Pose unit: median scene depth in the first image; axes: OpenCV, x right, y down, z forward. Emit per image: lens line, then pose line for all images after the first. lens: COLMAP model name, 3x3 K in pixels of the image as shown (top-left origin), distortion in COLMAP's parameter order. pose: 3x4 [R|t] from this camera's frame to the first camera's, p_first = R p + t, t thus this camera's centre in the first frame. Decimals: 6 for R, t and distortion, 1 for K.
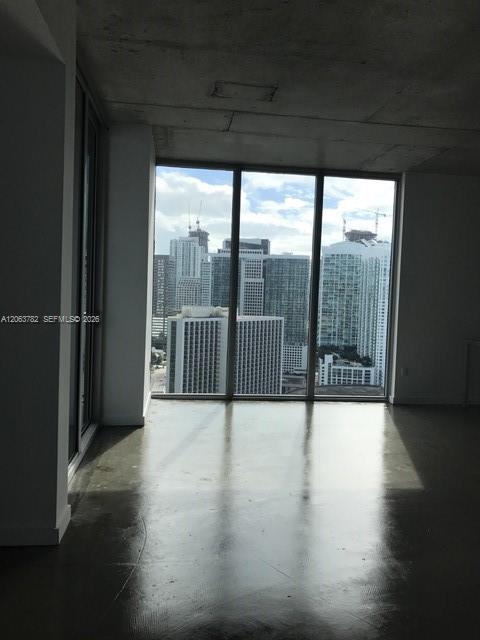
lens RADIAL K [[524.1, 0, 241.9], [0, 524.1, 315.5], [0, 0, 1]] dist [0.001196, -0.007965]
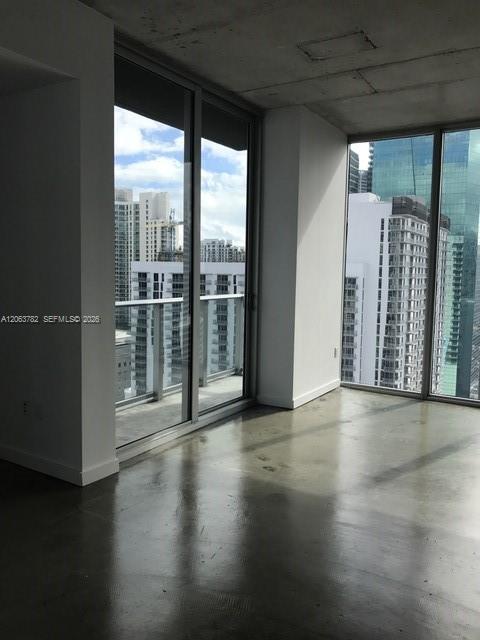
lens RADIAL K [[521.7, 0, 243.2], [0, 521.7, 314.6], [0, 0, 1]] dist [0.018098, -0.005947]
pose [[0.779555, 0.034685, -0.625373, 0.394783], [-0.021610, 0.999360, 0.028490, 0.002600], [0.625961, -0.008695, 0.779806, 0.180583]]
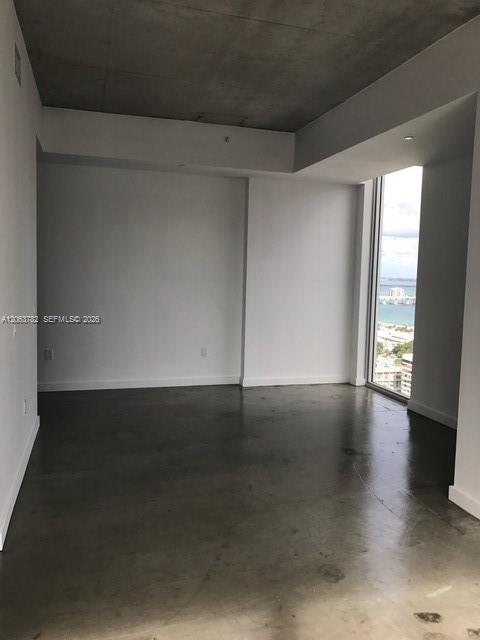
lens RADIAL K [[524.1, 0, 241.9], [0, 524.1, 315.5], [0, 0, 1]] dist [0.001196, -0.007965]
pose [[-0.986744, -0.050525, -0.154216, 0.192211], [-0.070121, 0.989751, 0.124402, -0.052992], [0.146350, 0.133567, -0.980174, 1.196780]]
